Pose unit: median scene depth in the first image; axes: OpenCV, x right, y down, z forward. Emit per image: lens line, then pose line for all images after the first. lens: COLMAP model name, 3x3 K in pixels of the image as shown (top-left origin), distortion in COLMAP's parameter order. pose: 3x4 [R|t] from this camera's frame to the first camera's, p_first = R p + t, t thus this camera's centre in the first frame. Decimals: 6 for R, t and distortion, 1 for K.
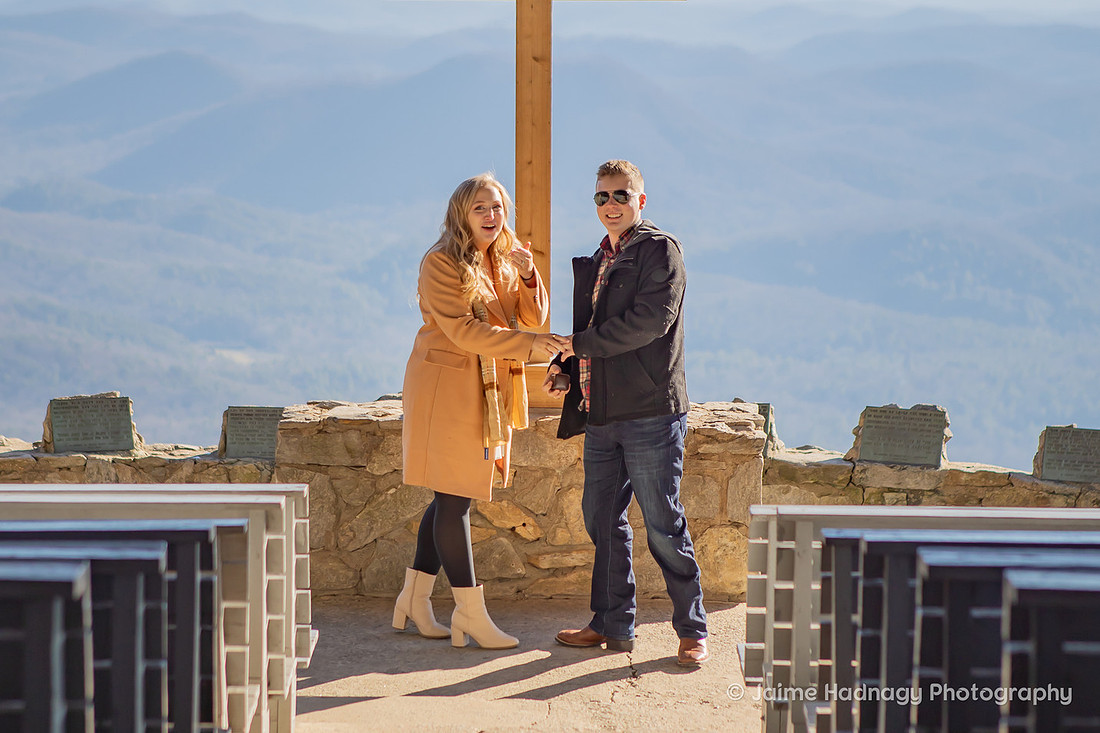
lens RADIAL K [[3340.7, 0, 580.3], [0, 3340.7, 270.8], [0, 0, 1]] dist [0.200238, -0.121164]
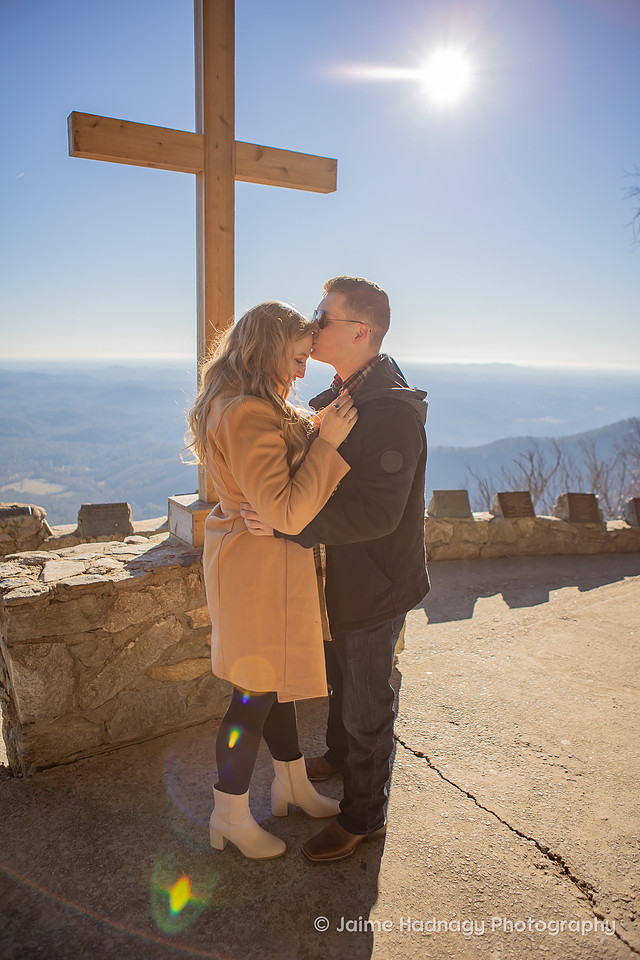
lens RADIAL K [[663.6, 0, 320.0], [0, 663.6, 480.0], [0, 0, 1]] dist [-0.097781, 0.059897]
pose [[0.844810, -0.097654, 0.526080, -0.106930], [0.049758, 0.993282, 0.104474, -0.002478], [-0.532748, -0.062084, 0.843994, 0.795644]]
